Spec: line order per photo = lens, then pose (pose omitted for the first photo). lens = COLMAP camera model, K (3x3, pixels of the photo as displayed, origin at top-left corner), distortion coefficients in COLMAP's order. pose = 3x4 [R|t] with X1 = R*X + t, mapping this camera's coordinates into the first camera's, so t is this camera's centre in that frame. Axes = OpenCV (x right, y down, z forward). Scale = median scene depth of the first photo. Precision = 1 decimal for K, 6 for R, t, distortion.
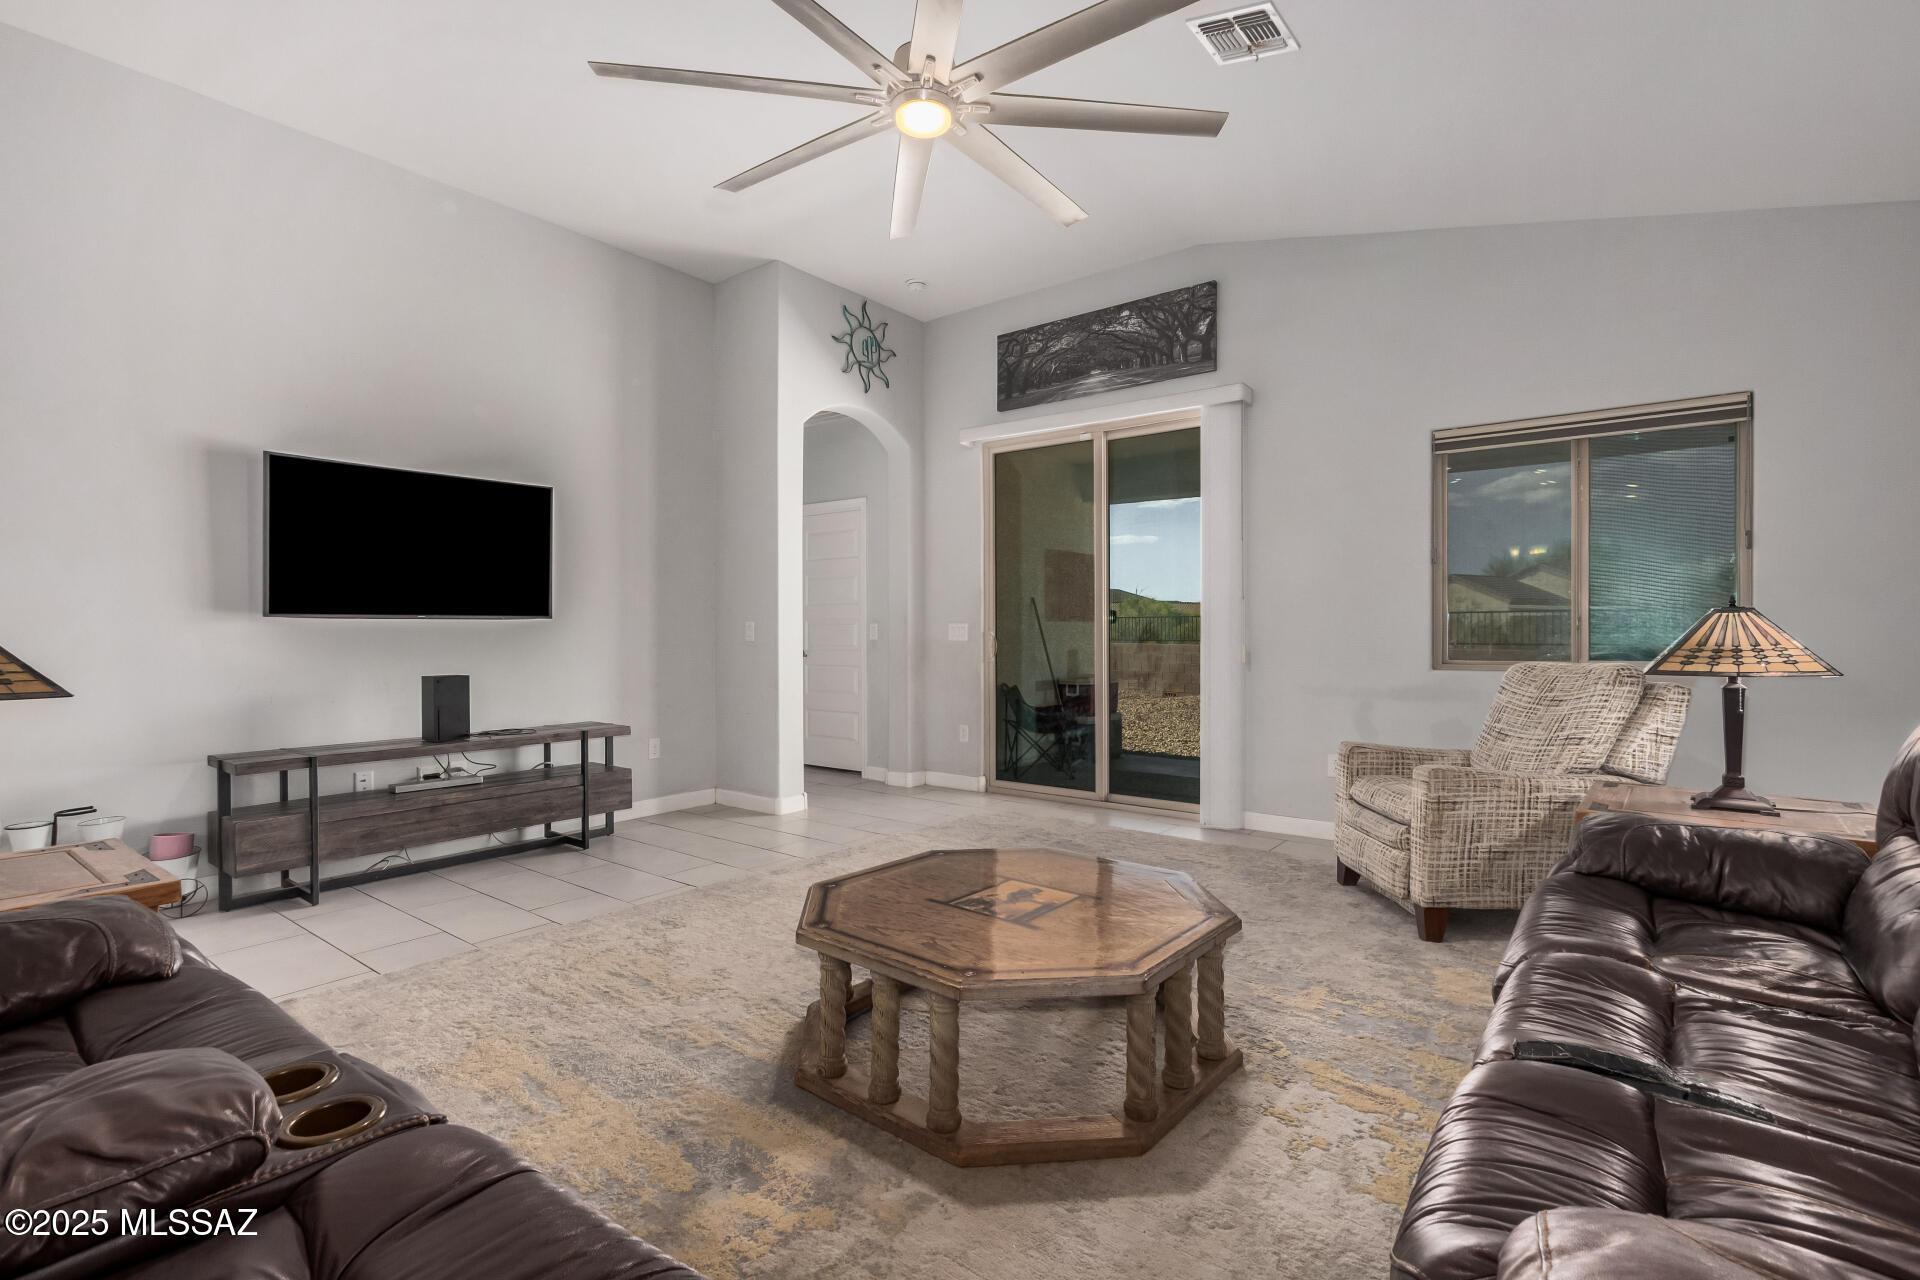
lens RADIAL K [[883.8, 0, 963.1], [0, 883.8, 633.4], [0, 0, 1]] dist [0.005650, -0.001687]
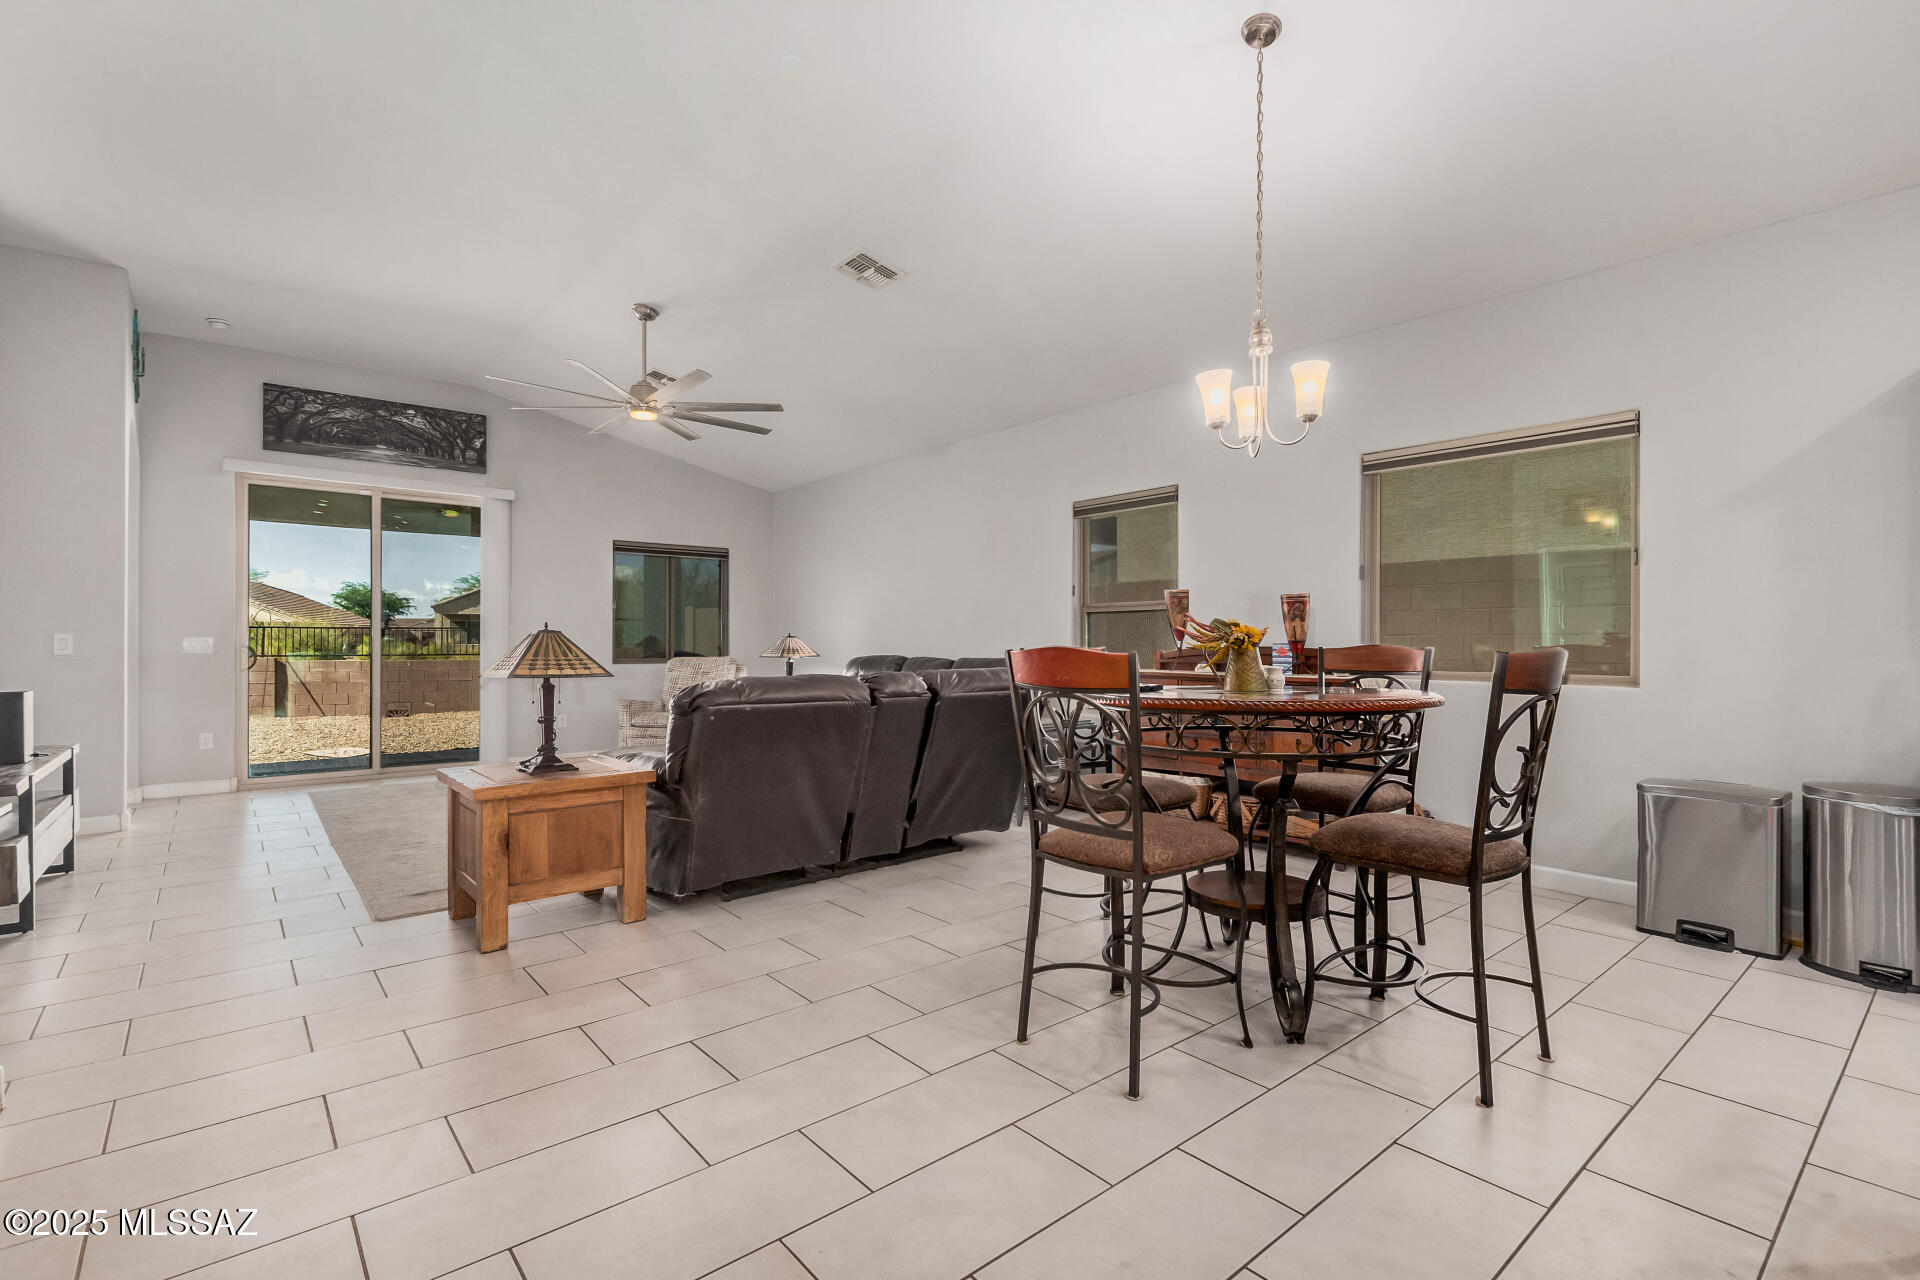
lens RADIAL K [[883.8, 0, 965.2], [0, 883.8, 643.0], [0, 0, 1]] dist [0.005650, -0.001687]
pose [[0.220146, 0.007481, 0.975438, -0.958432], [0.006574, 0.999937, -0.009152, 0.013623], [-0.975445, 0.008427, 0.220083, -0.133685]]
